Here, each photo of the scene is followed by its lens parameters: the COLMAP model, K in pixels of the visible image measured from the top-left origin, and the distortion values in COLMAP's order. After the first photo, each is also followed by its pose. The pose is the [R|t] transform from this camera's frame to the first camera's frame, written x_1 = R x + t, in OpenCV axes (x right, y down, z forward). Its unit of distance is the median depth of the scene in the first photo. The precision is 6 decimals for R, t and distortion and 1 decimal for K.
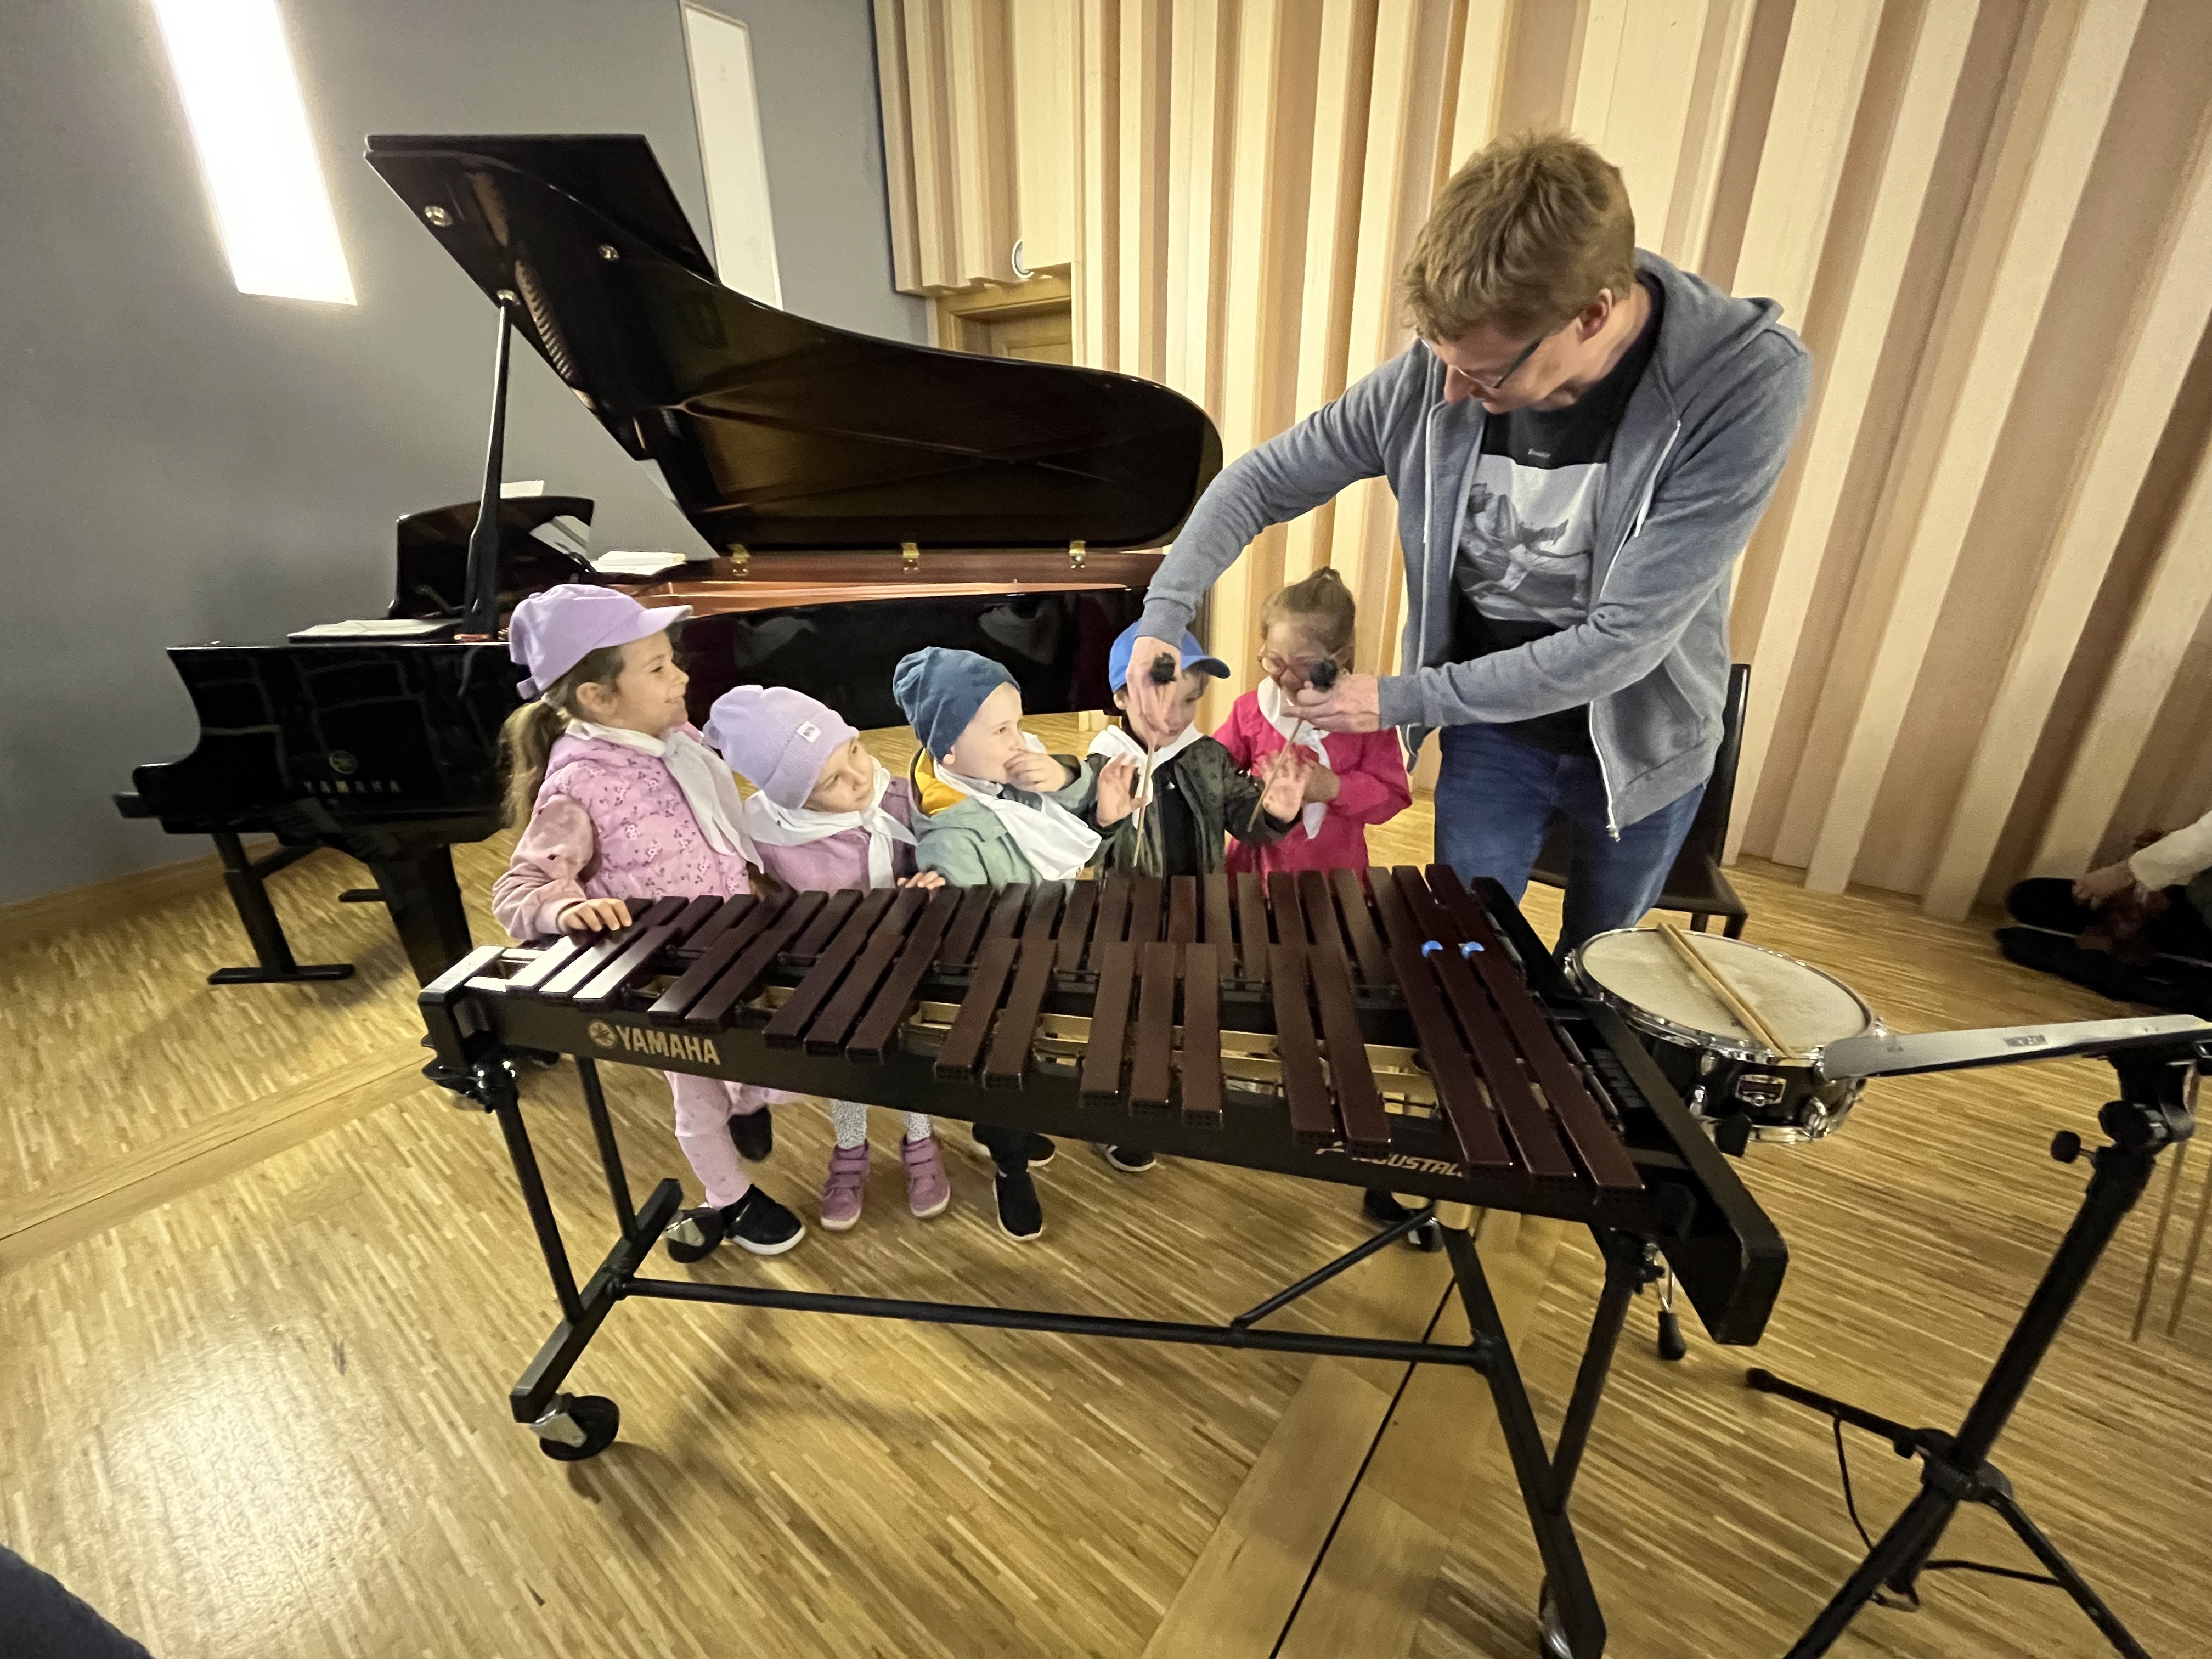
lens RADIAL K [[891.0, 0, 1106.3], [0, 891.0, 827.5], [0, 0, 1]] dist [-0.006536, -0.000605]
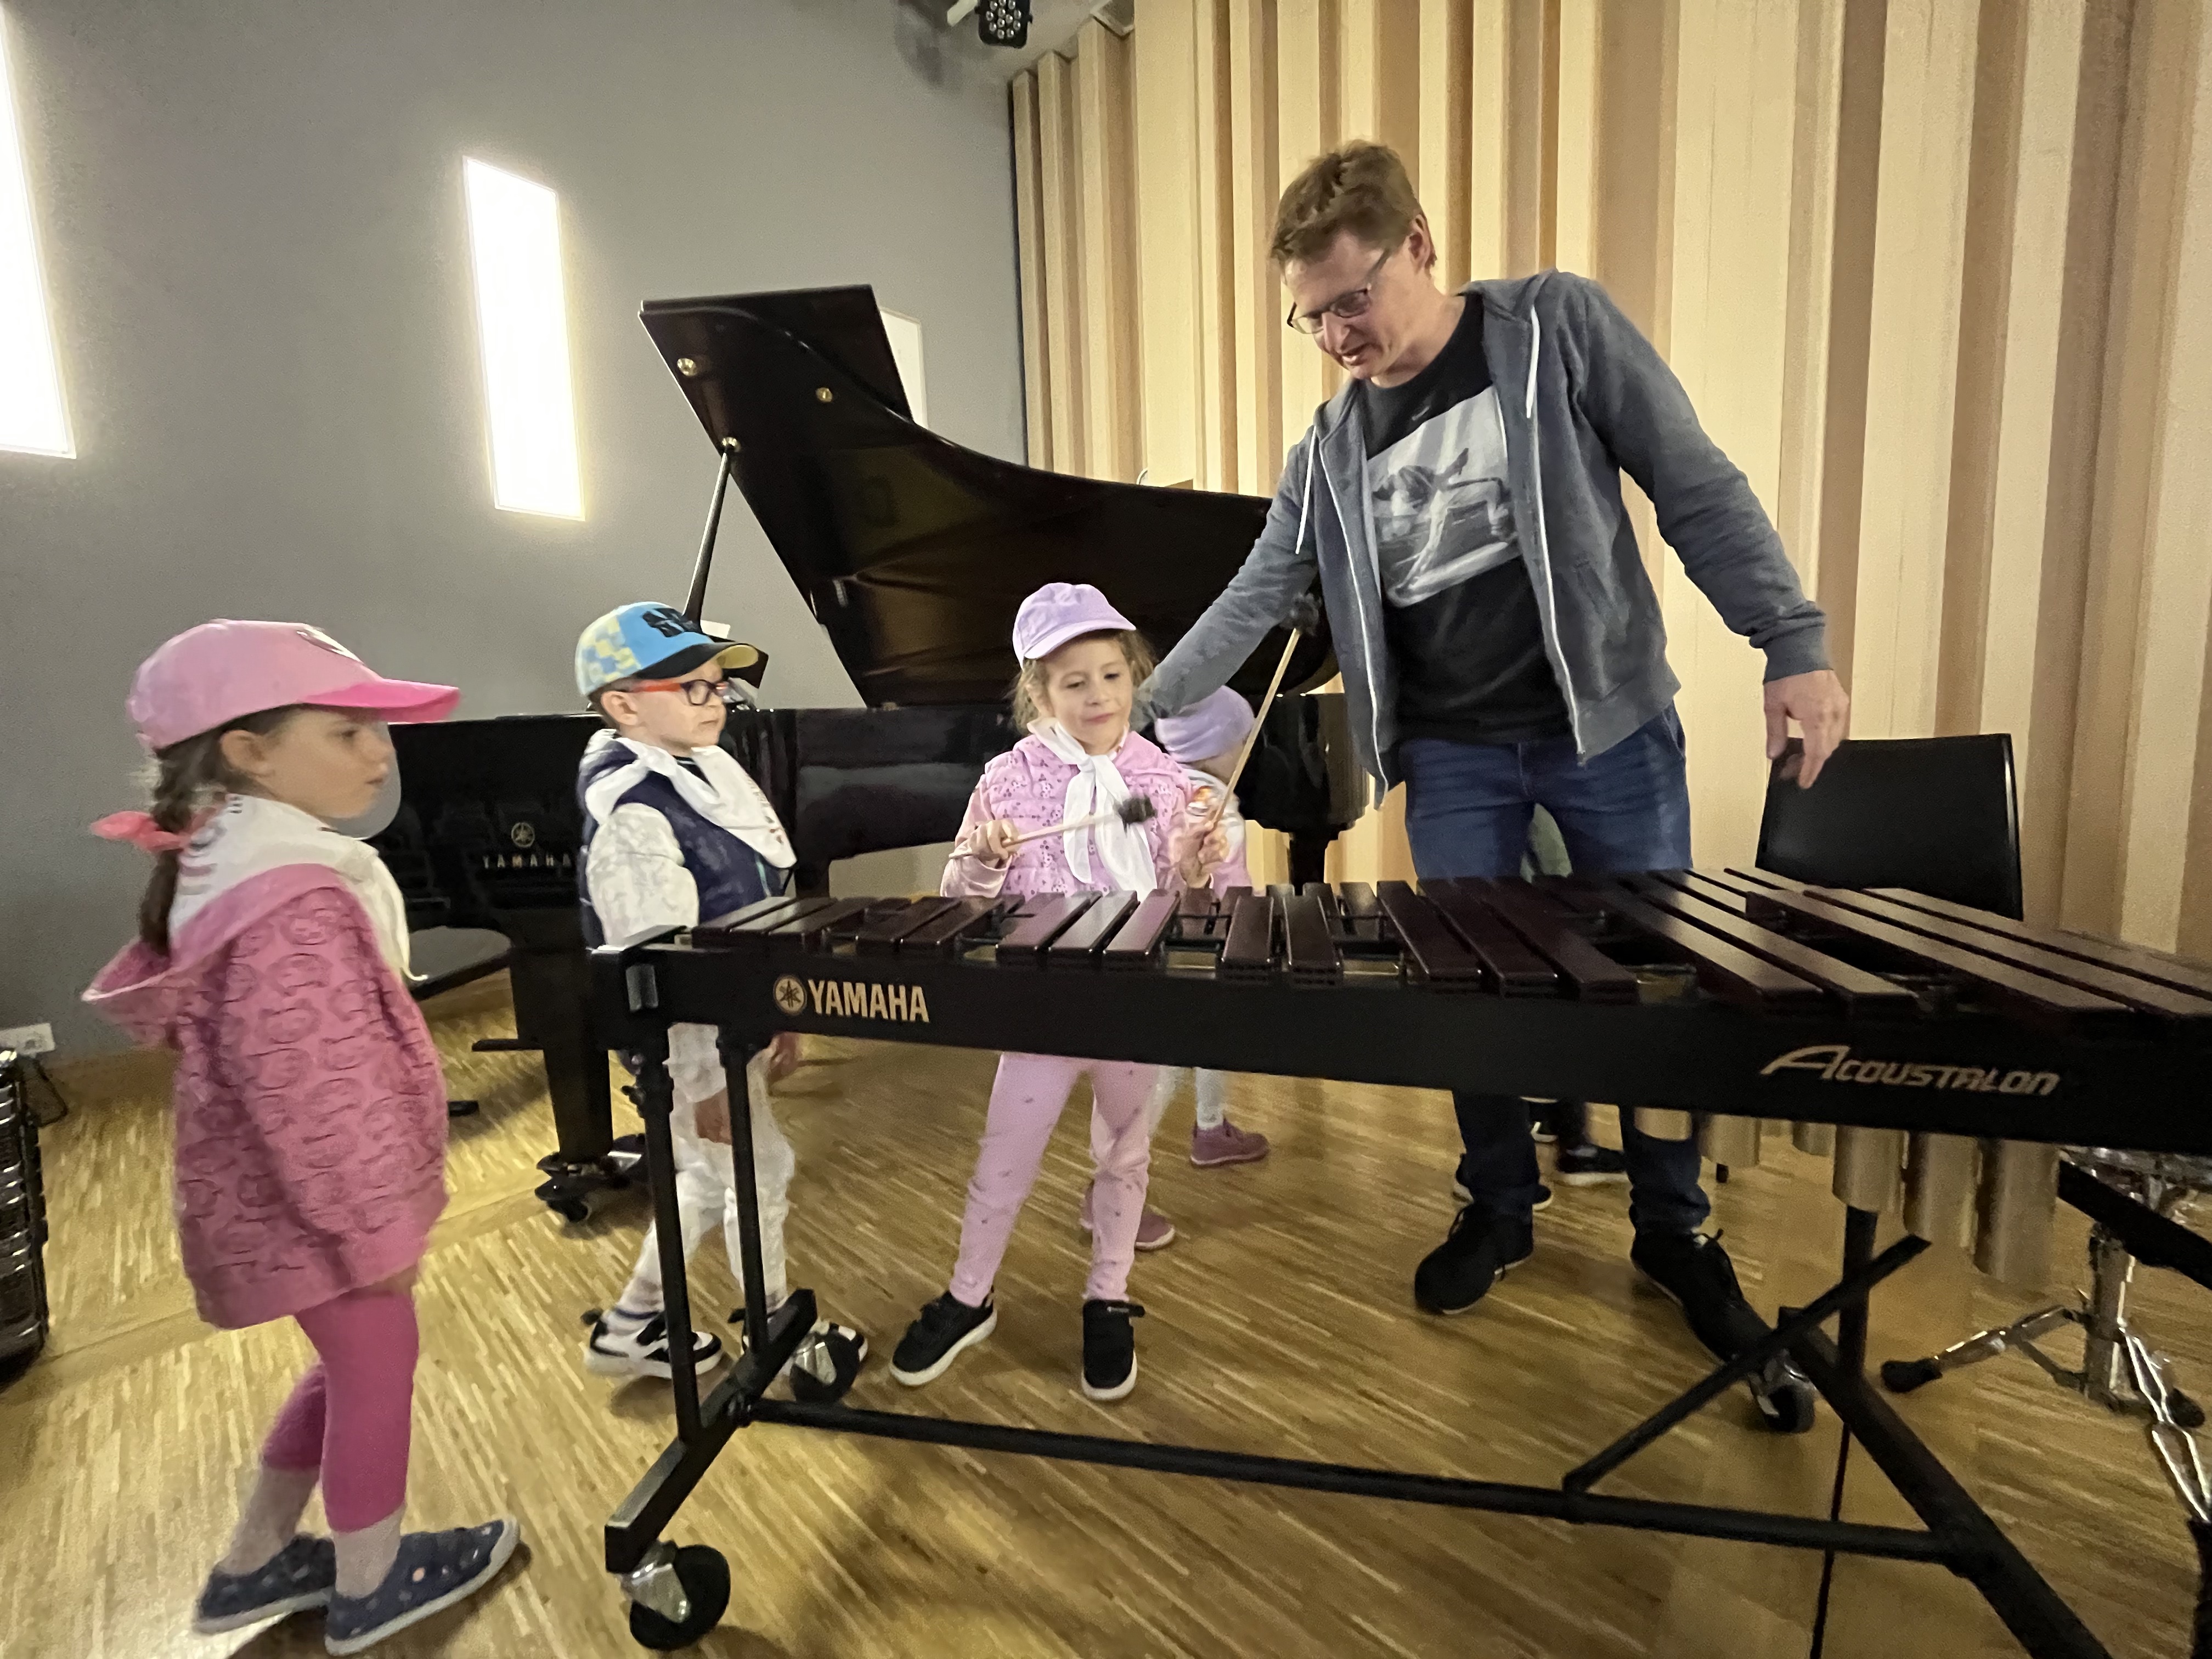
lens RADIAL K [[891.0, 0, 1102.3], [0, 891.0, 841.3], [0, 0, 1]] dist [-0.006536, -0.000605]
pose [[0.994872, -0.021631, -0.098805, -0.122154], [-0.005575, 0.963652, -0.267102, 0.210819], [0.100992, 0.266283, 0.958590, 0.117309]]
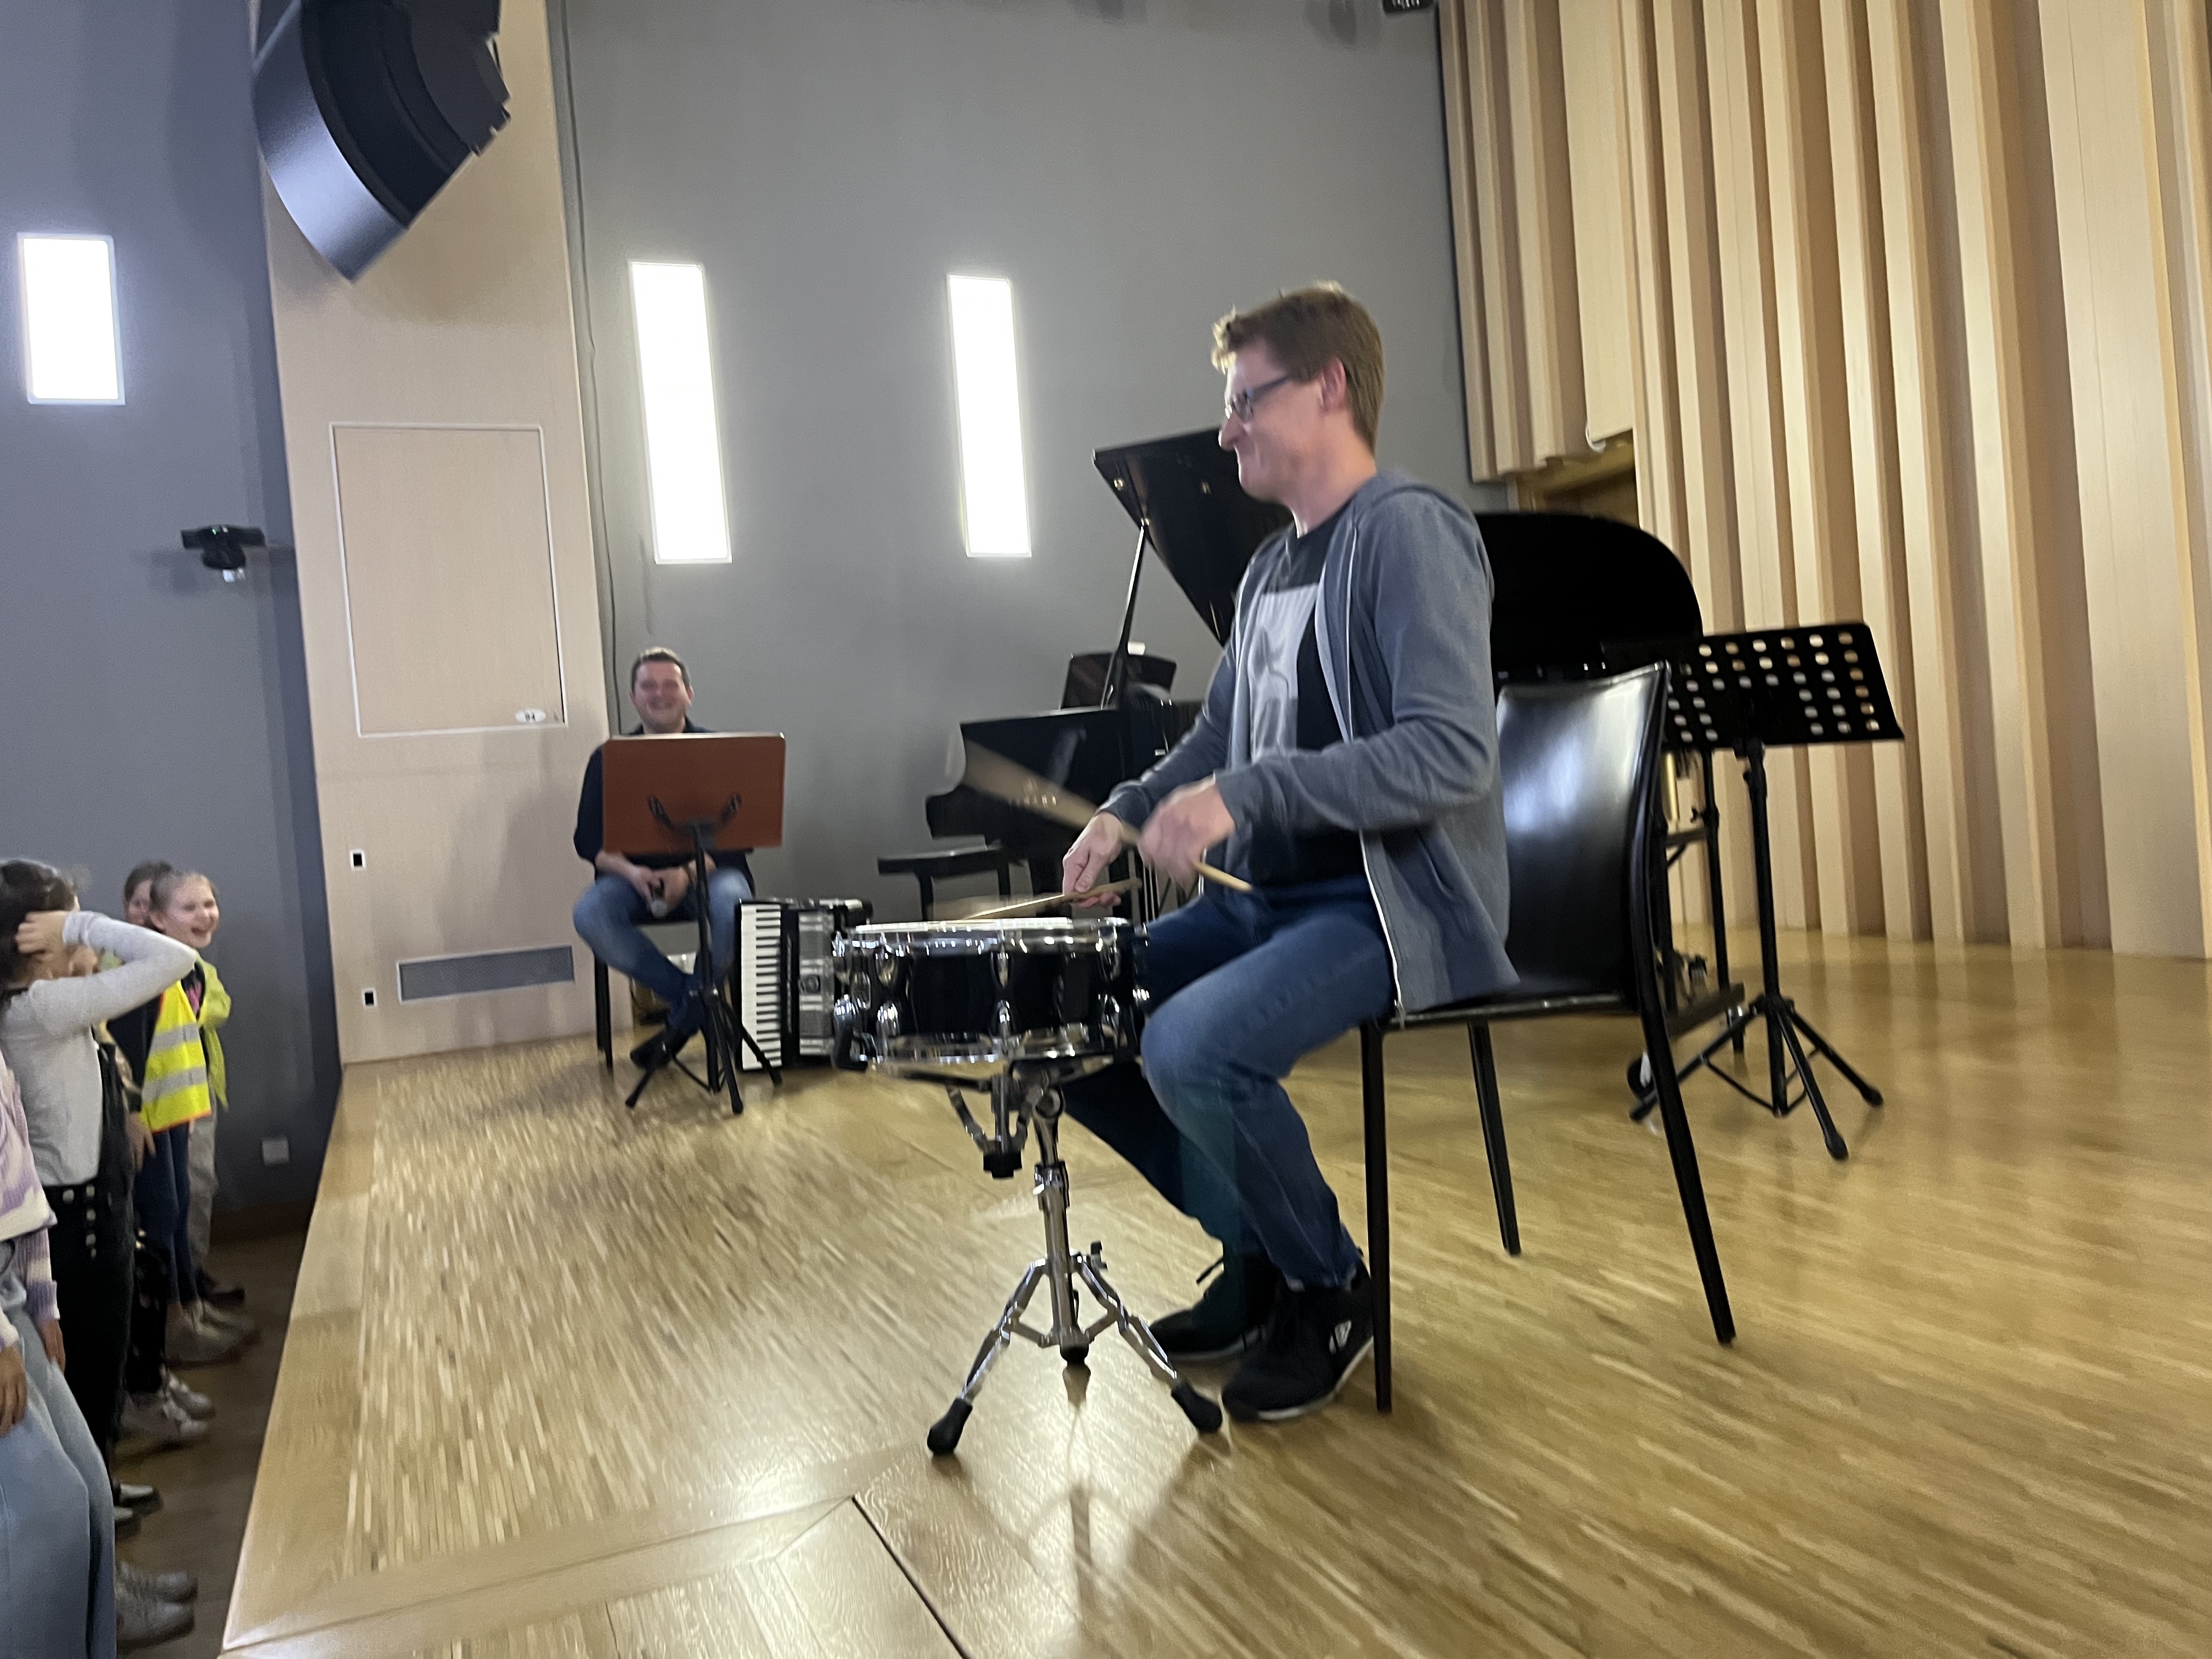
lens RADIAL K [[1665.0, 0, 1100.5], [0, 1665.0, 827.5], [0, 0, 1]] dist [0.031751, 0.001111]
pose [[0.866761, -0.046341, -0.496566, 0.809025], [-0.124132, 0.944293, -0.304798, 0.954434], [0.483029, 0.325826, 0.812724, -1.469876]]
